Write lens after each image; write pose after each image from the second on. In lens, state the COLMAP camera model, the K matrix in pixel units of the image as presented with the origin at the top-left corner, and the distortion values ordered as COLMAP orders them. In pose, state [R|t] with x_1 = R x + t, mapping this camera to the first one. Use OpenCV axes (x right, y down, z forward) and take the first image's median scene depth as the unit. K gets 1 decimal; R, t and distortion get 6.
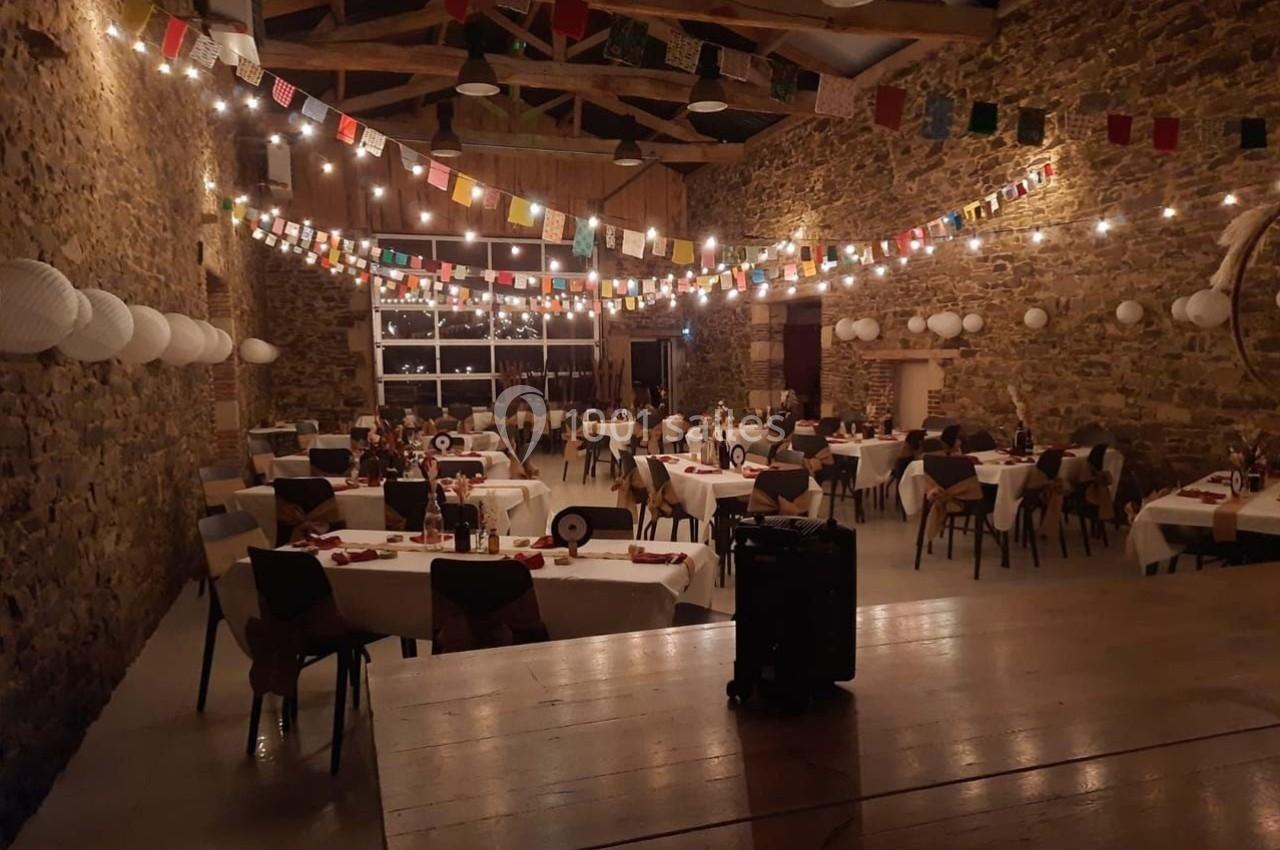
lens RADIAL K [[850.2, 0, 640.0], [0, 850.2, 425.0], [0, 0, 1]] dist [0.078623, -0.057229]
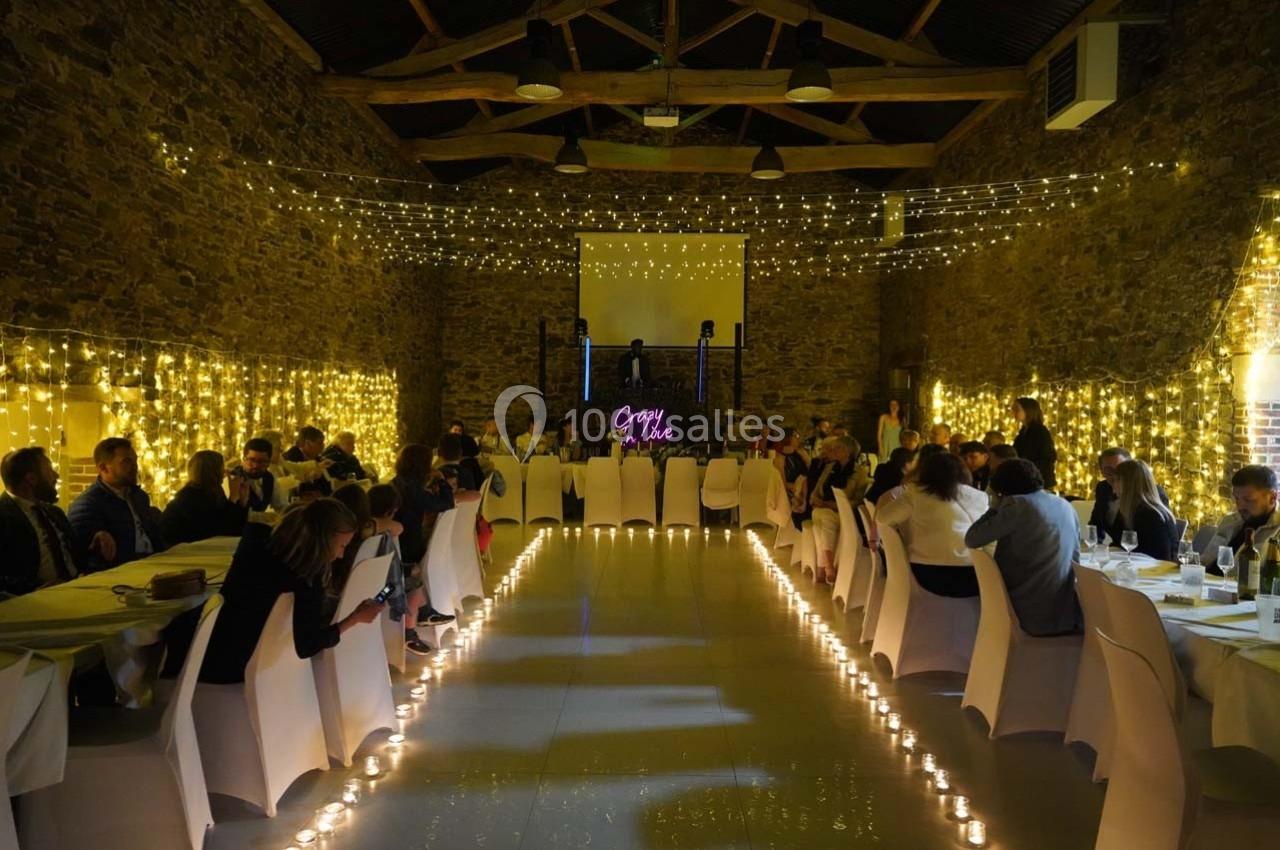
lens RADIAL K [[850.2, 0, 640.0], [0, 850.2, 425.0], [0, 0, 1]] dist [0.078623, -0.057229]
pose [[-0.943821, -0.008849, 0.330338, -0.198312], [0.024428, 0.995038, 0.096450, -0.117082], [-0.329553, 0.099101, -0.938922, 1.531166]]
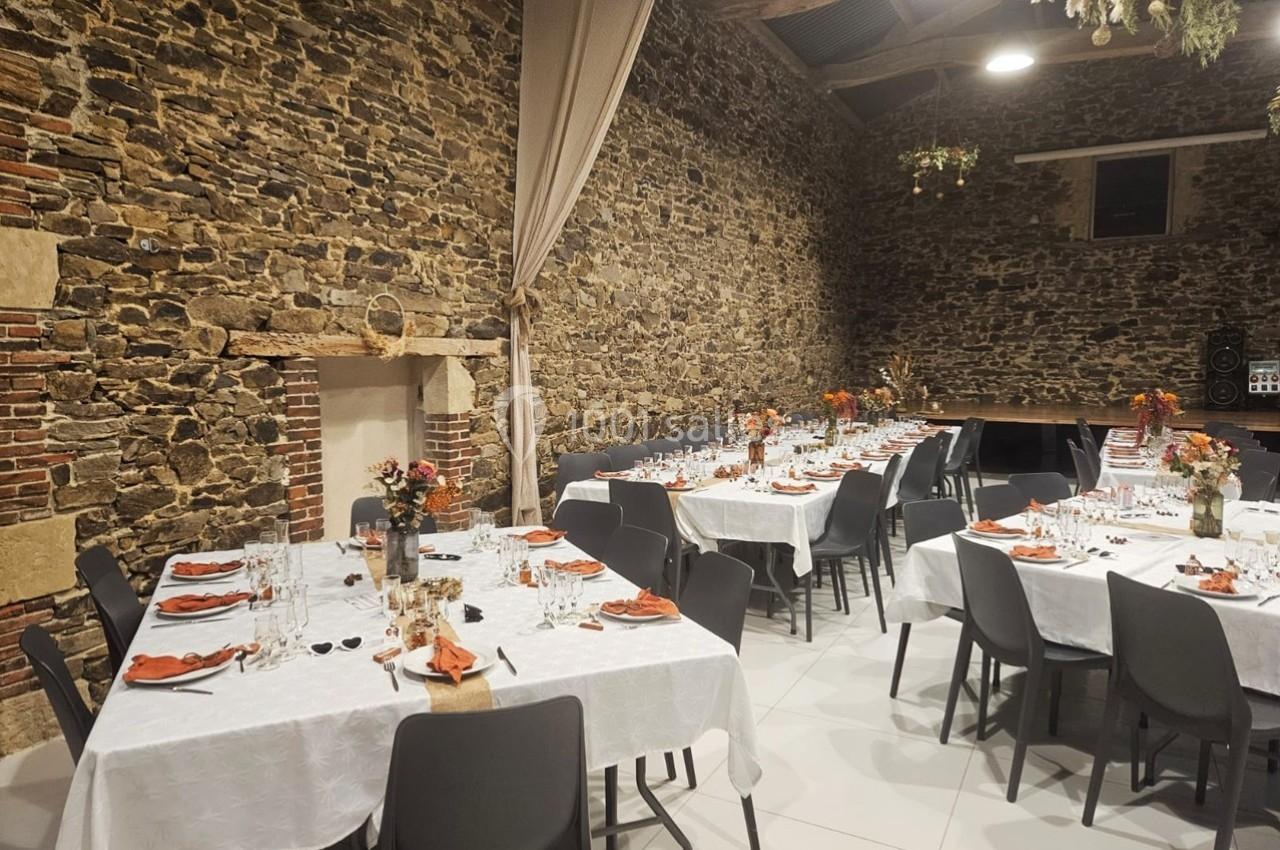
lens RADIAL K [[850.2, 0, 640.0], [0, 850.2, 425.0], [0, 0, 1]] dist [0.078623, -0.057229]
pose [[-0.683335, -0.053466, 0.728145, -0.142987], [0.060845, 0.989676, 0.129770, -0.104132], [-0.727566, 0.132981, -0.673026, 1.377519]]
